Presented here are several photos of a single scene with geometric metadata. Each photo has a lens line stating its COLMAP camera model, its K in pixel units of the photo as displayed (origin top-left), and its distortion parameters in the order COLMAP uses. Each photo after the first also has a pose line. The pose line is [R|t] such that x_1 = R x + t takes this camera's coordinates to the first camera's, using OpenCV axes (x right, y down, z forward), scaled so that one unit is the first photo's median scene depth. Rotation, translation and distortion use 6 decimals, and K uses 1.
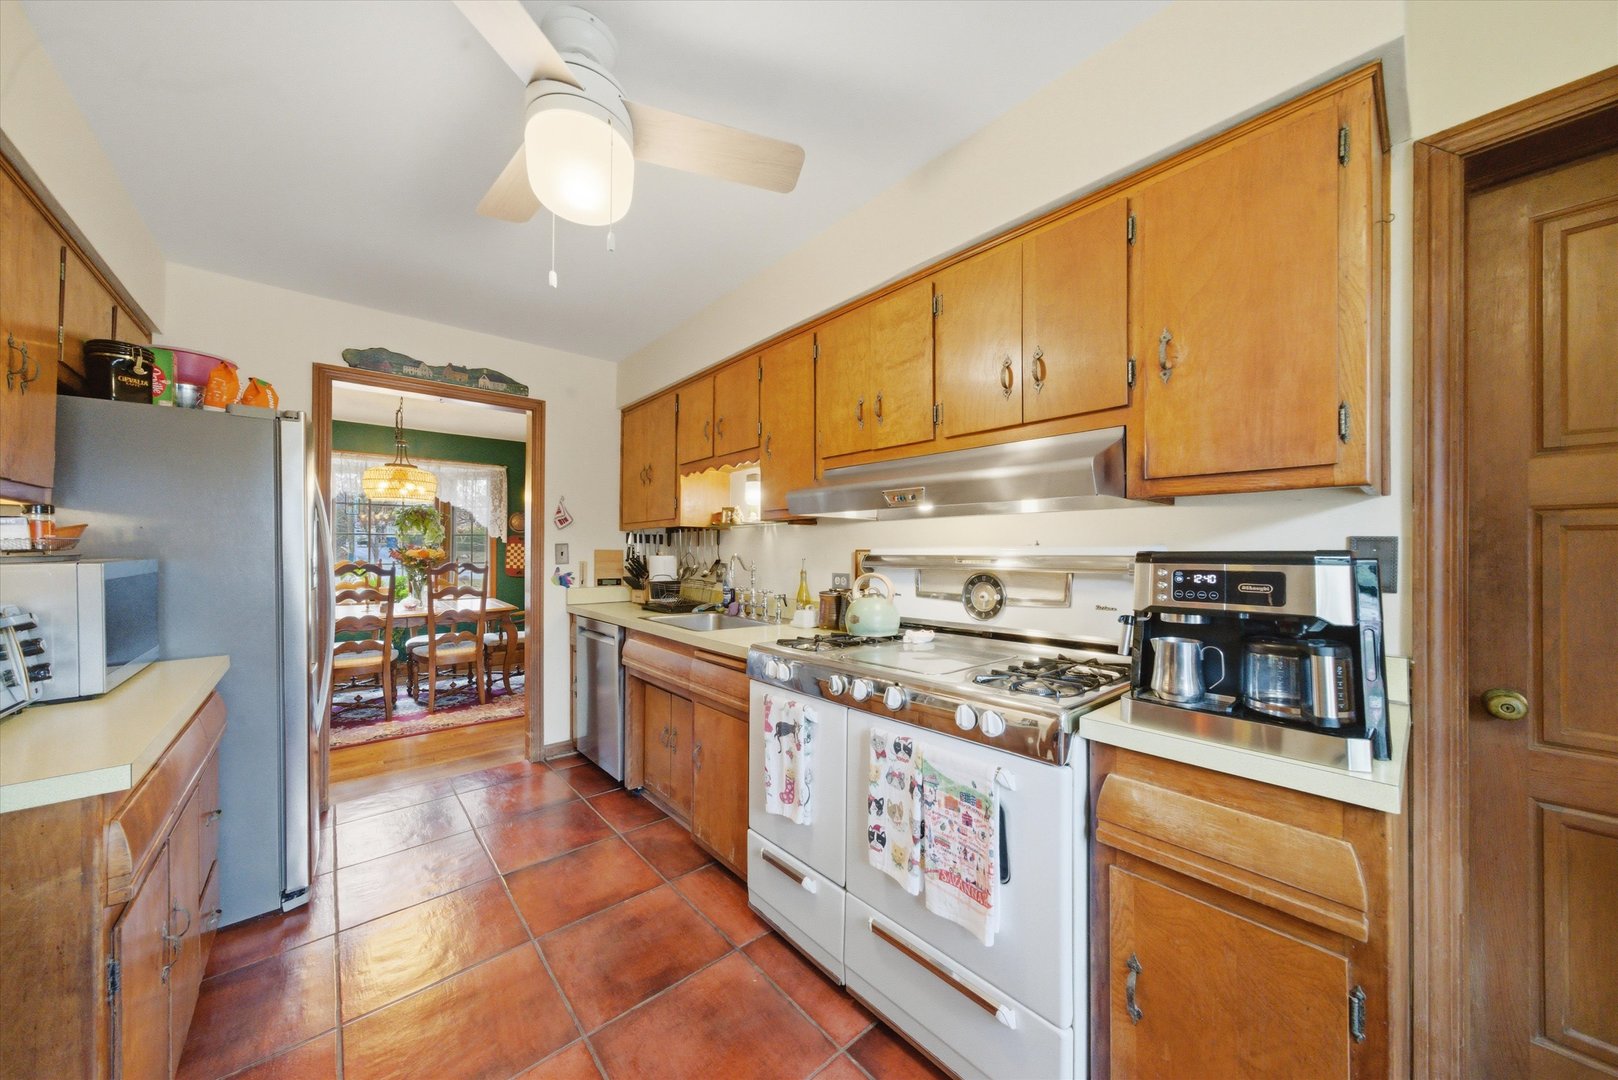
lens RADIAL K [[552.9, 0, 815.1], [0, 552.9, 546.0], [0, 0, 1]] dist [-0.000250, -0.000090]
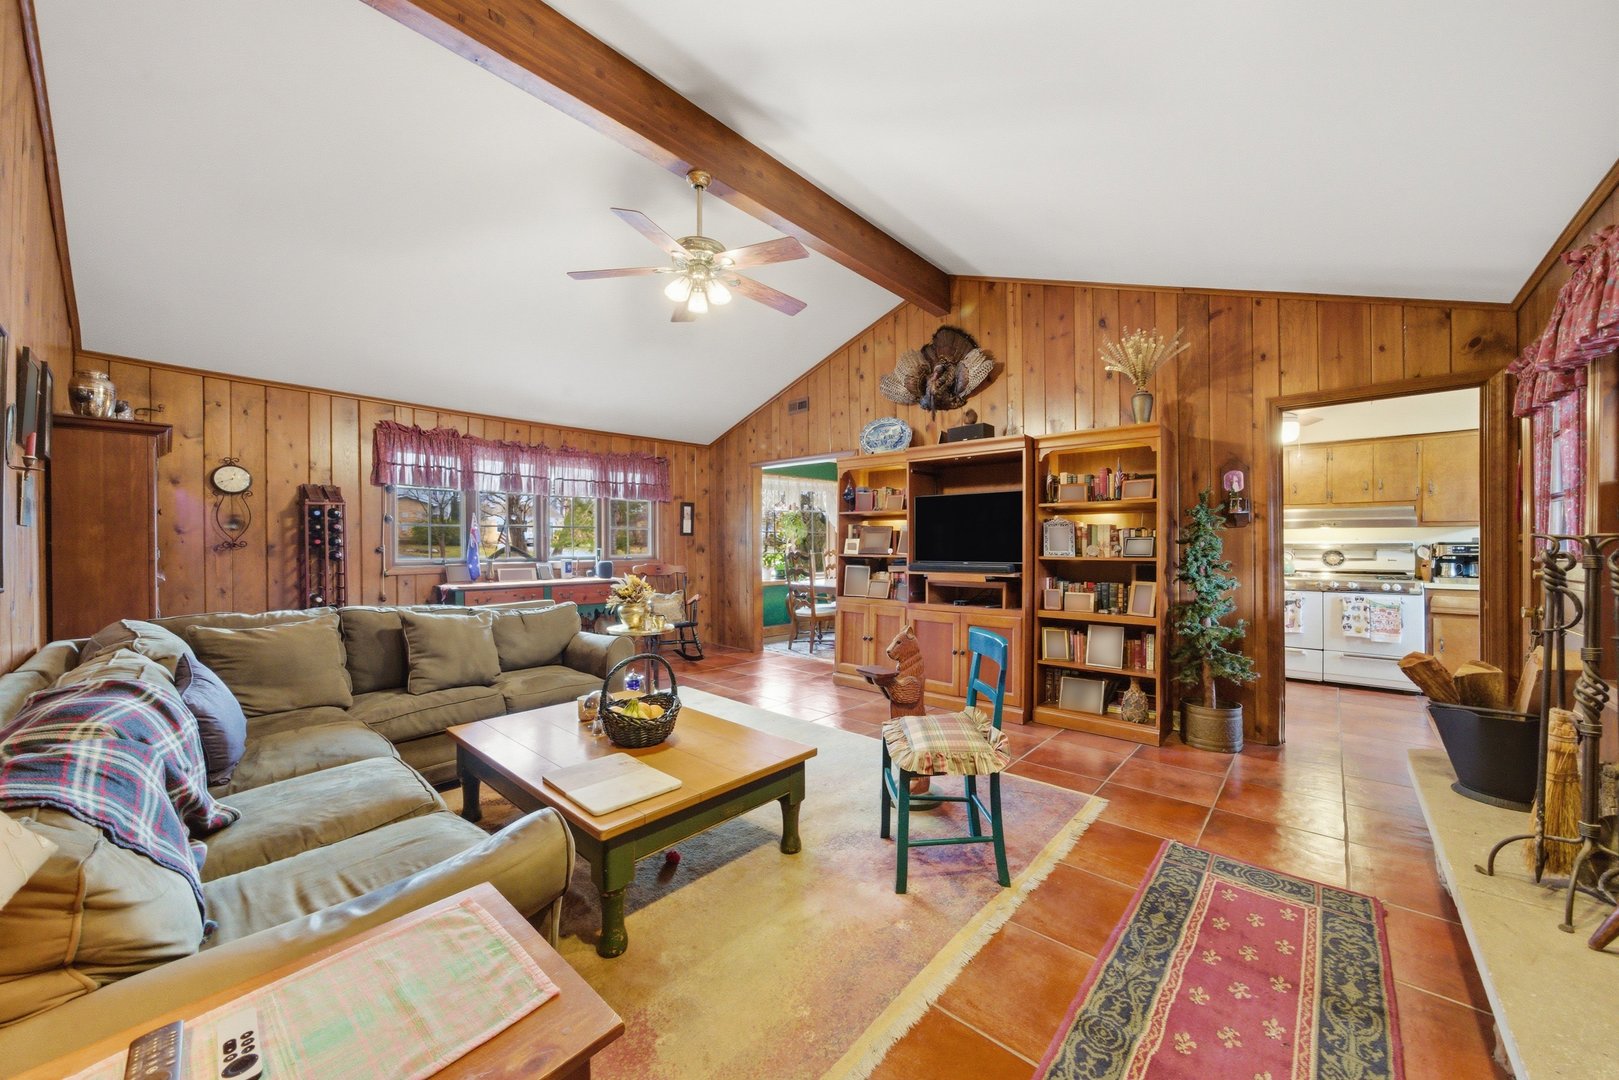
lens RADIAL K [[553.2, 0, 815.6], [0, 553.2, 546.0], [0, 0, 1]] dist [-0.000250, -0.000090]
pose [[0.995566, -0.009138, 0.093623, -1.457138], [0.008678, 0.999948, 0.005318, -0.005781], [-0.093666, -0.004482, 0.995594, -0.873913]]
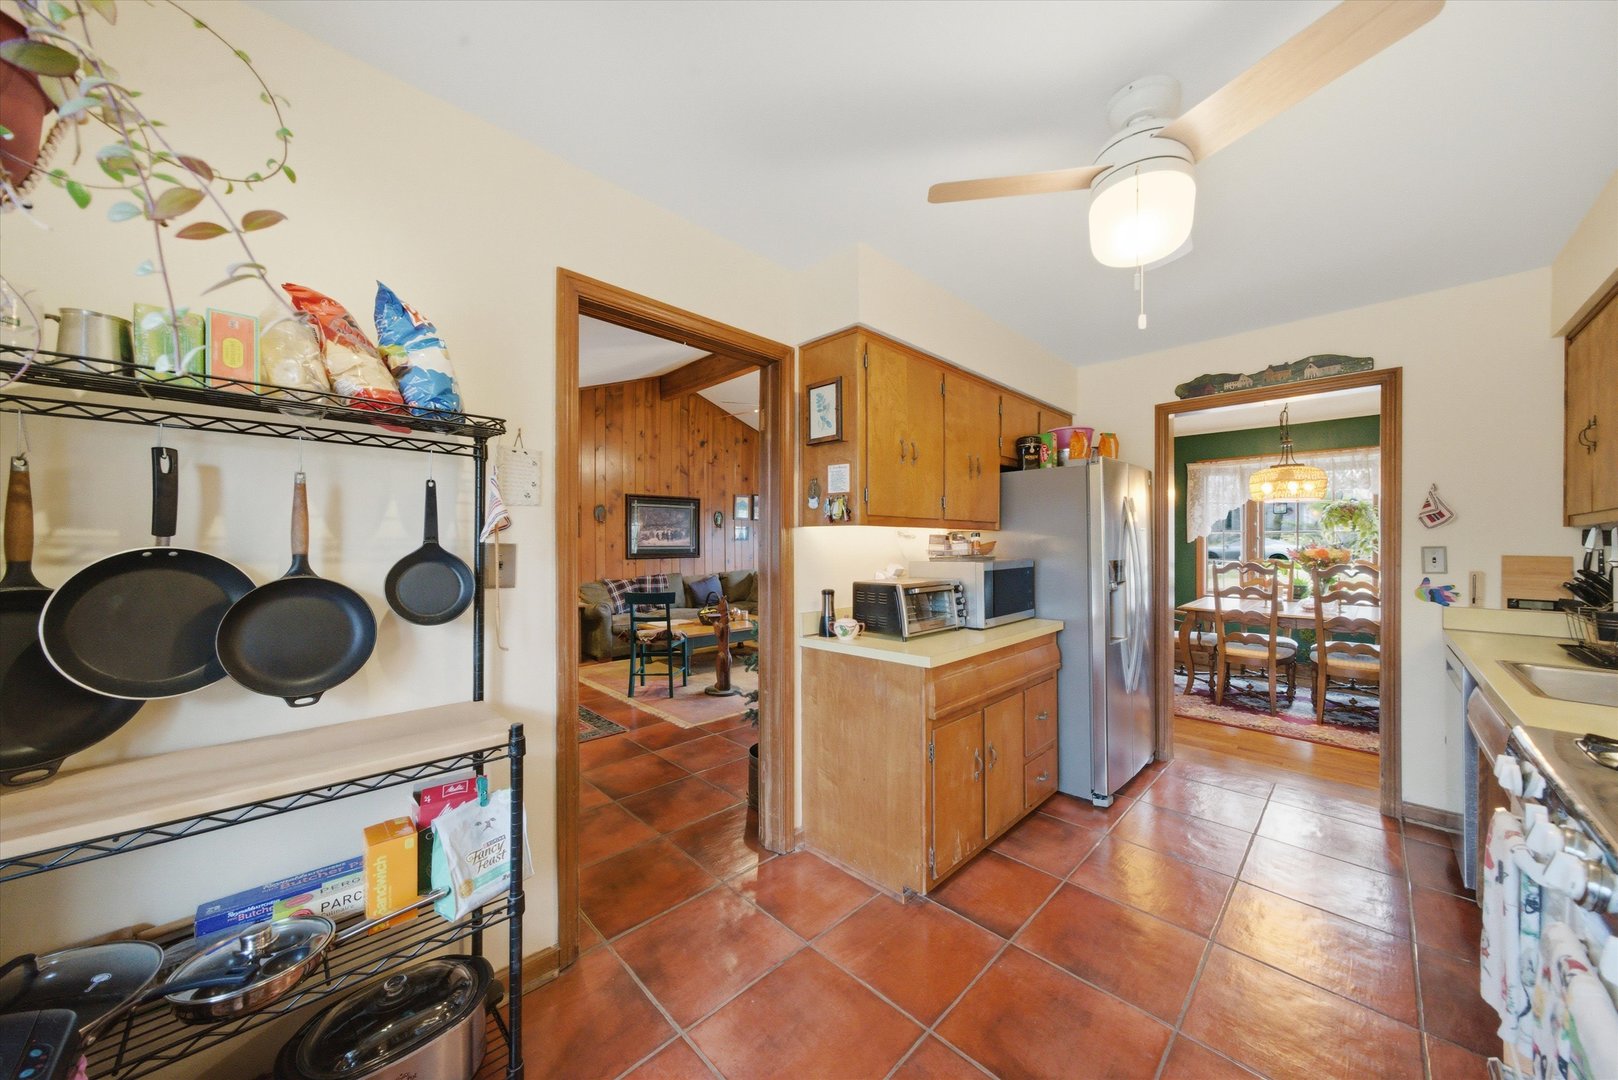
lens RADIAL K [[552.9, 0, 815.1], [0, 552.9, 546.0], [0, 0, 1]] dist [-0.000250, -0.000090]
pose [[0.060199, 0.006480, -0.998165, 0.249982], [0.008028, 0.999943, 0.006976, -0.017647], [0.998154, -0.008433, 0.060144, 0.110422]]
